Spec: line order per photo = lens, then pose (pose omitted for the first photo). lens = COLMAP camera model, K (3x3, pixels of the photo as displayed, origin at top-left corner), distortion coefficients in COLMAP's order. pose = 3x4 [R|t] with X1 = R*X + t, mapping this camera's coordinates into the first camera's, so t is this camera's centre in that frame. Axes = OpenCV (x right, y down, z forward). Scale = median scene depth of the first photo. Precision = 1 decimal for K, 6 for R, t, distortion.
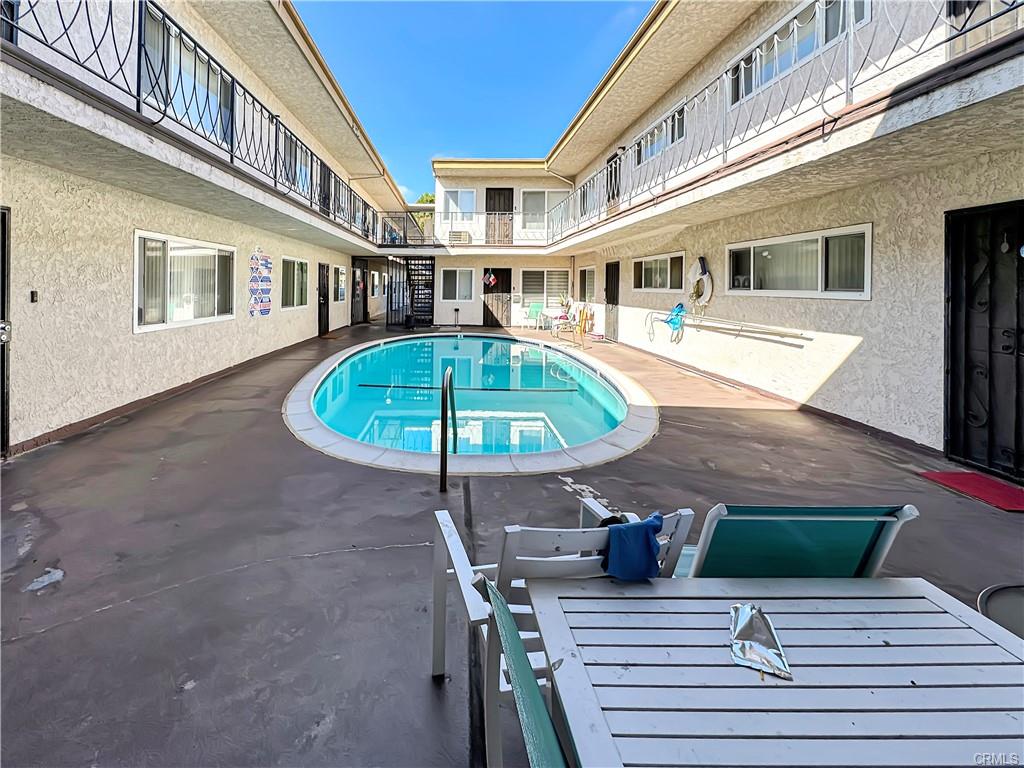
lens RADIAL K [[458.3, 0, 436.1], [0, 458.3, 384.1], [0, 0, 1]] dist [-0.017189, 0.000137]
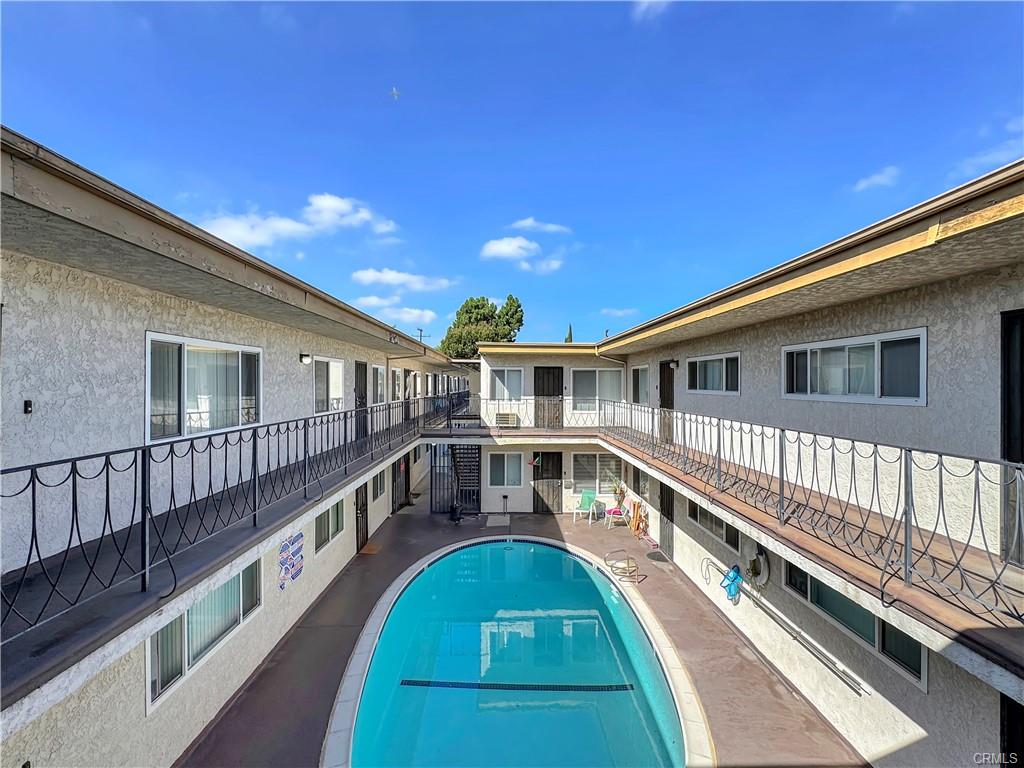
lens RADIAL K [[484.2, 0, 512.0], [0, 484.2, 384.0], [0, 0, 1]] dist [-0.003069, -0.000902]
pose [[0.998226, -0.016227, 0.057287, 0.005874], [0.016060, 0.999865, 0.003375, -0.398149], [-0.057334, -0.002449, 0.998352, 0.004838]]
